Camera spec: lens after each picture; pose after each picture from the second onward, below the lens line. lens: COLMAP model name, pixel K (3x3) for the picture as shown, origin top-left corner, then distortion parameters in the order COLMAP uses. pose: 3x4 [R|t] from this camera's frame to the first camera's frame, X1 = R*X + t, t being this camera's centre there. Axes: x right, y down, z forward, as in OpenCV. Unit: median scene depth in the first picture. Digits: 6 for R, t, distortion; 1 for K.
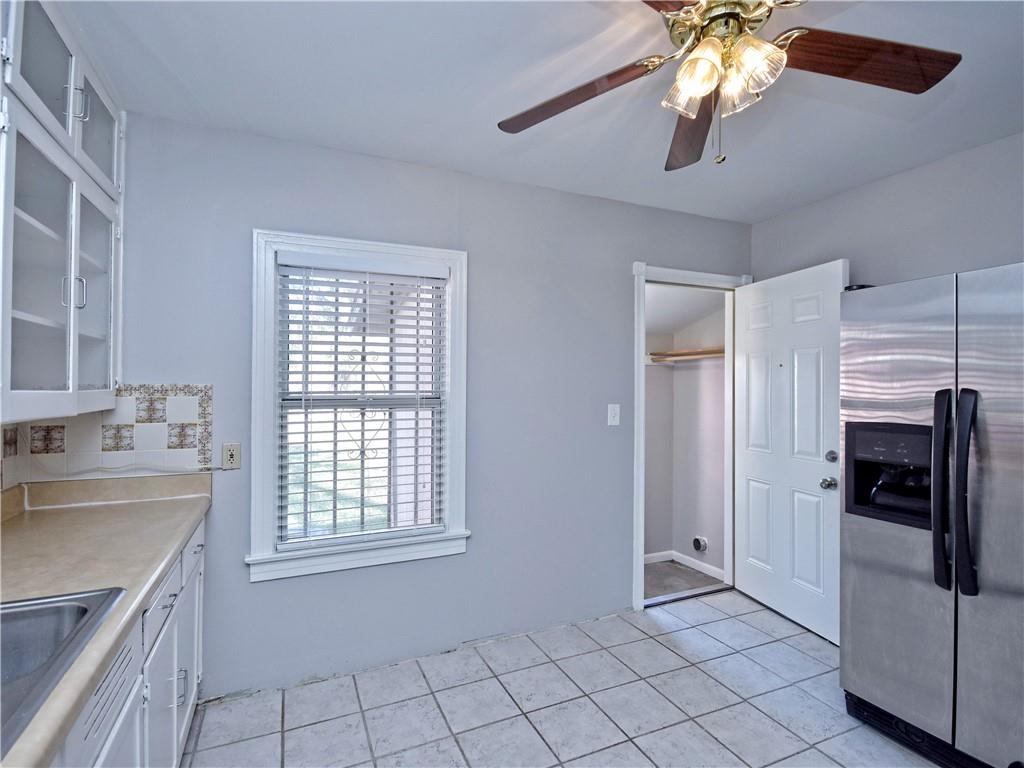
lens RADIAL K [[512.9, 0, 508.2], [0, 512.9, 386.0], [0, 0, 1]] dist [0.014133, -0.000420]
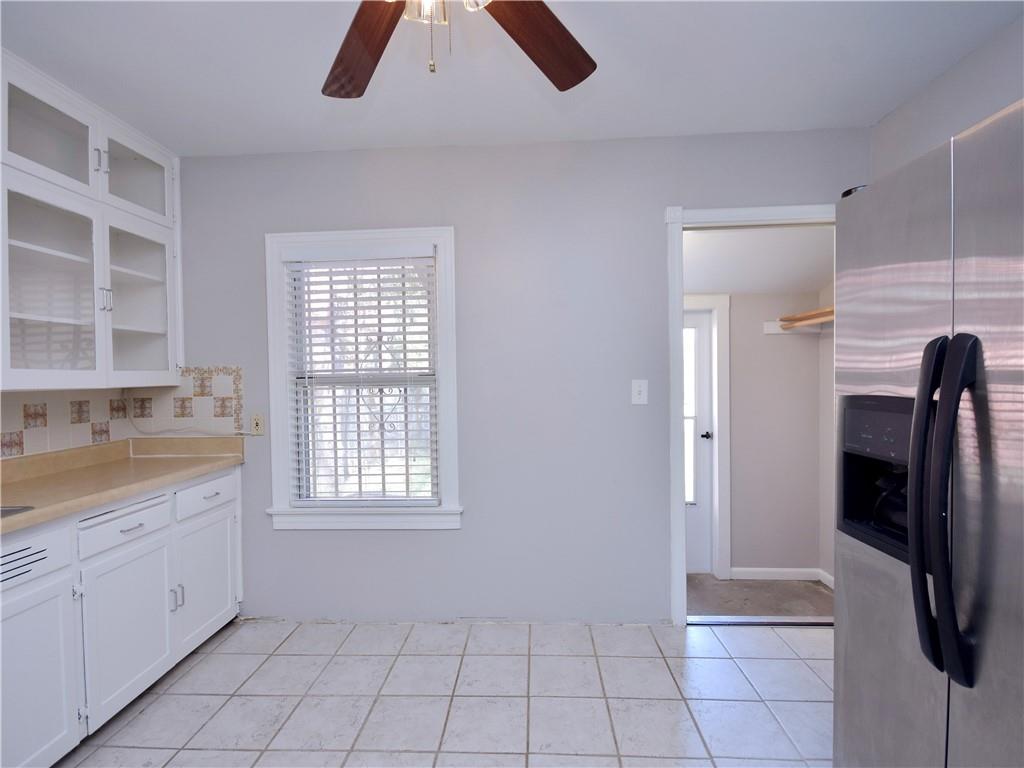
lens RADIAL K [[516.8, 0, 503.1], [0, 516.8, 384.3], [0, 0, 1]] dist [0.017784, 0.000388]
pose [[0.887781, -0.008797, -0.460183, 0.541355], [0.021136, 0.999542, 0.021668, 0.026620], [0.459781, -0.028963, 0.887560, 0.179115]]
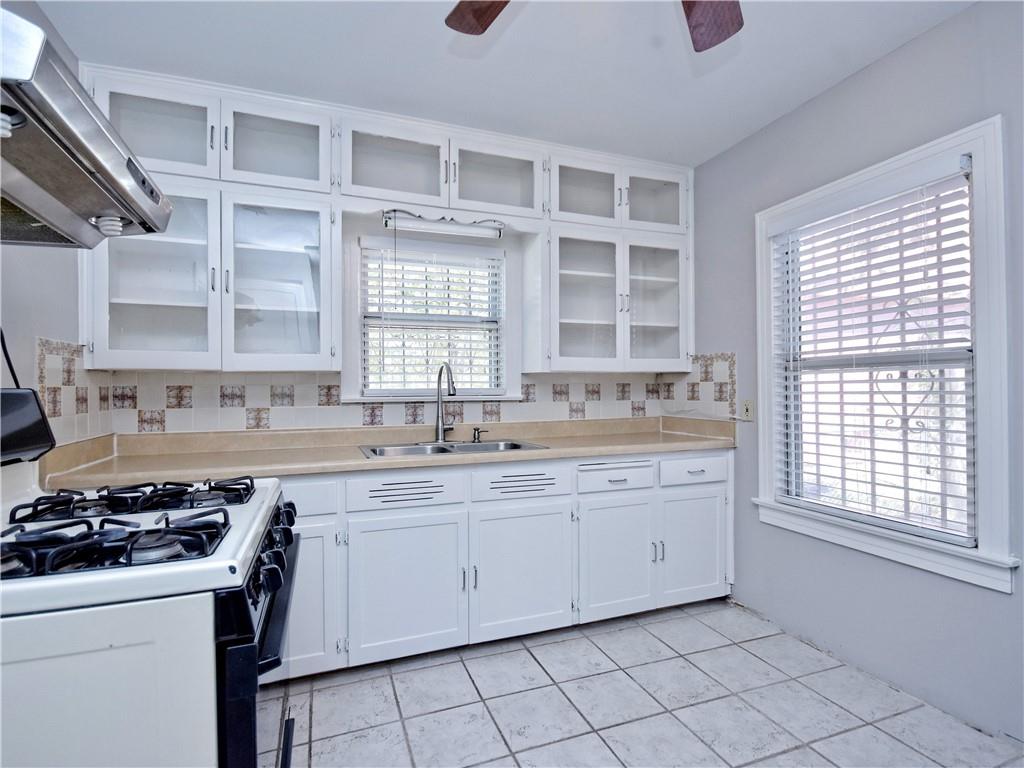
lens RADIAL K [[512.9, 0, 508.2], [0, 512.9, 386.0], [0, 0, 1]] dist [0.014133, -0.000420]
pose [[-0.055786, -0.008673, -0.998405, 0.685577], [0.011856, 0.999886, -0.009349, 0.084002], [0.998372, -0.012359, -0.055677, 0.508199]]
